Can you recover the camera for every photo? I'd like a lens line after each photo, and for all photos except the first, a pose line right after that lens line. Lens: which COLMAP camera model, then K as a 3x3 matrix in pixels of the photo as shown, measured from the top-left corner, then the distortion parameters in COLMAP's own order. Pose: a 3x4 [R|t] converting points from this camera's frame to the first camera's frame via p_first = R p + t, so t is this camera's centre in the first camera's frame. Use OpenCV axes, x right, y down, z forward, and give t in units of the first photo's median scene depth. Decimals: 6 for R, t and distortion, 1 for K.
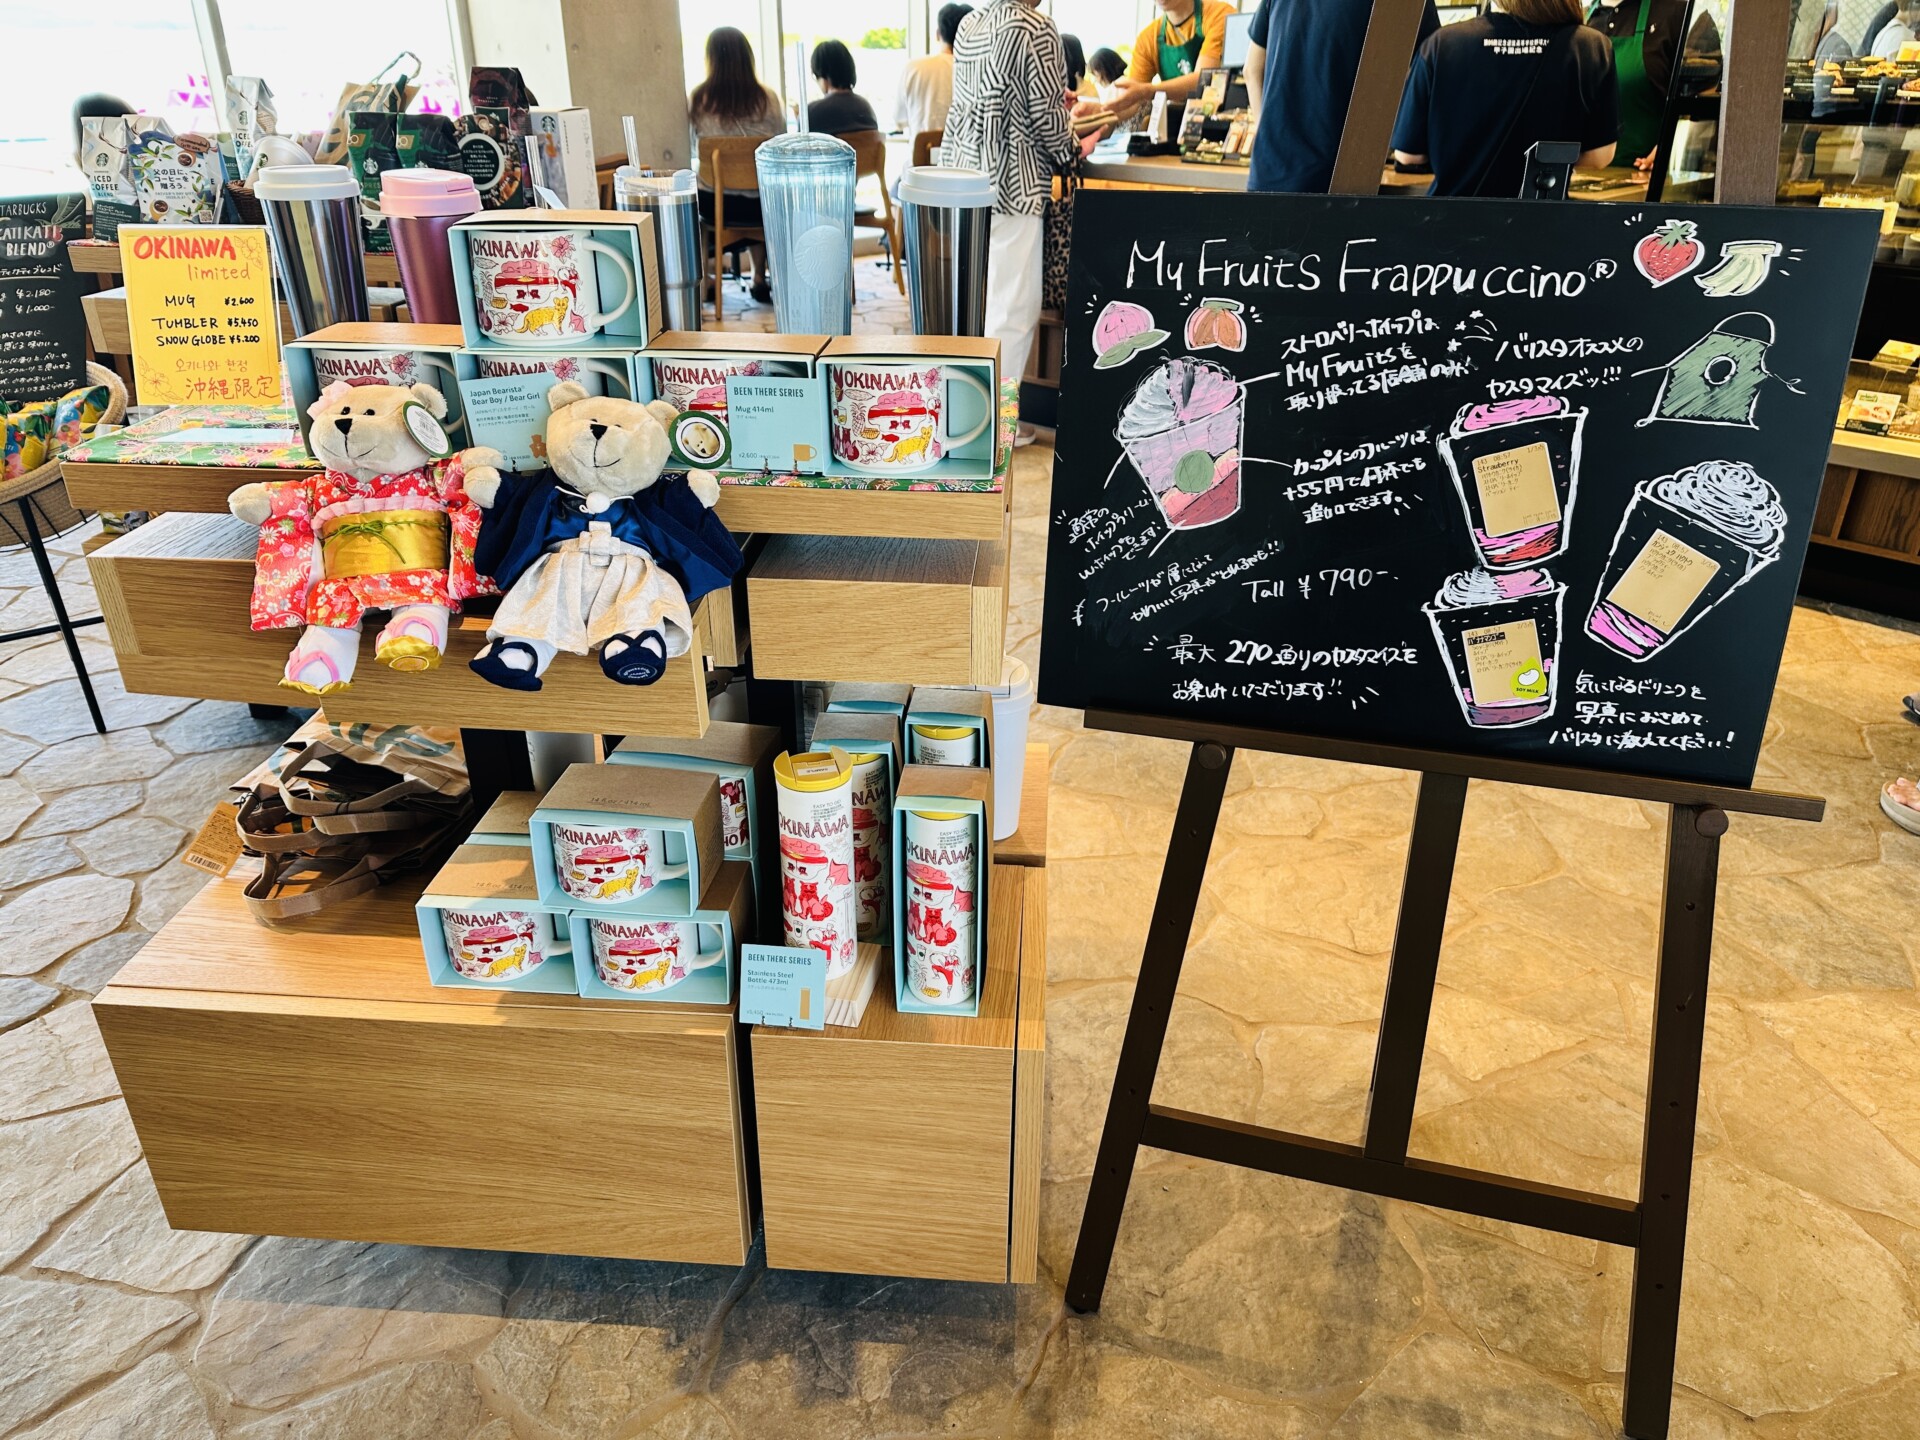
lens RADIAL K [[1354.6, 0, 1002.0], [0, 1354.6, 718.3], [0, 0, 1]] dist [0.101571, -0.166829]
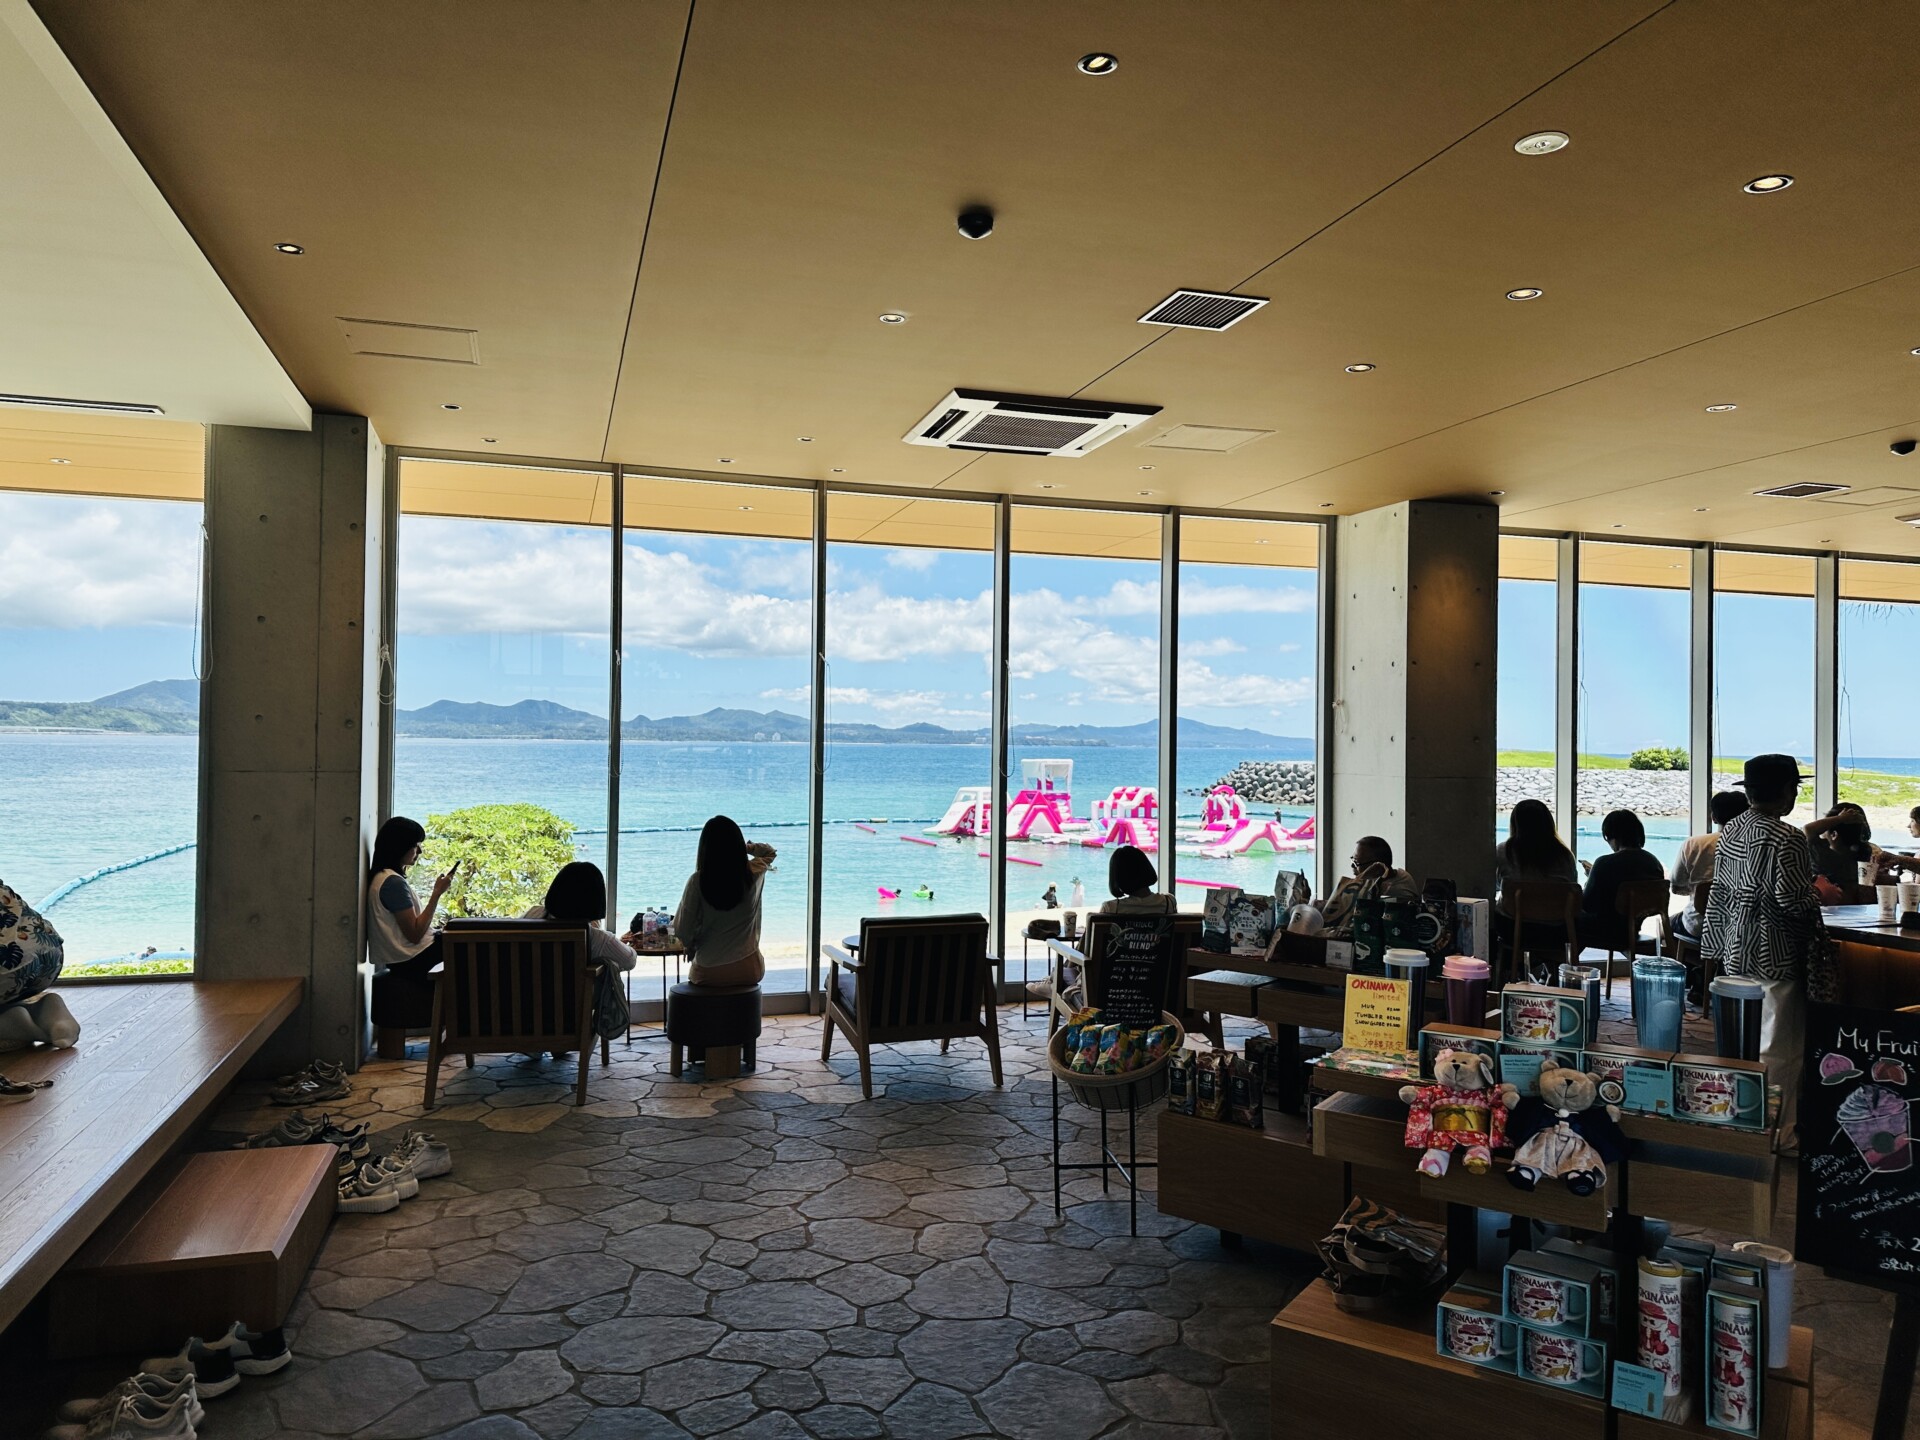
lens RADIAL K [[1315.8, 0, 982.2], [0, 1315.8, 720.2], [0, 0, 1]] dist [0.006829, 0.003239]
pose [[0.853251, -0.014667, -0.521294, 0.034067], [-0.233588, 0.882973, -0.407179, 0.358455], [0.466261, 0.469194, 0.749972, -1.313764]]
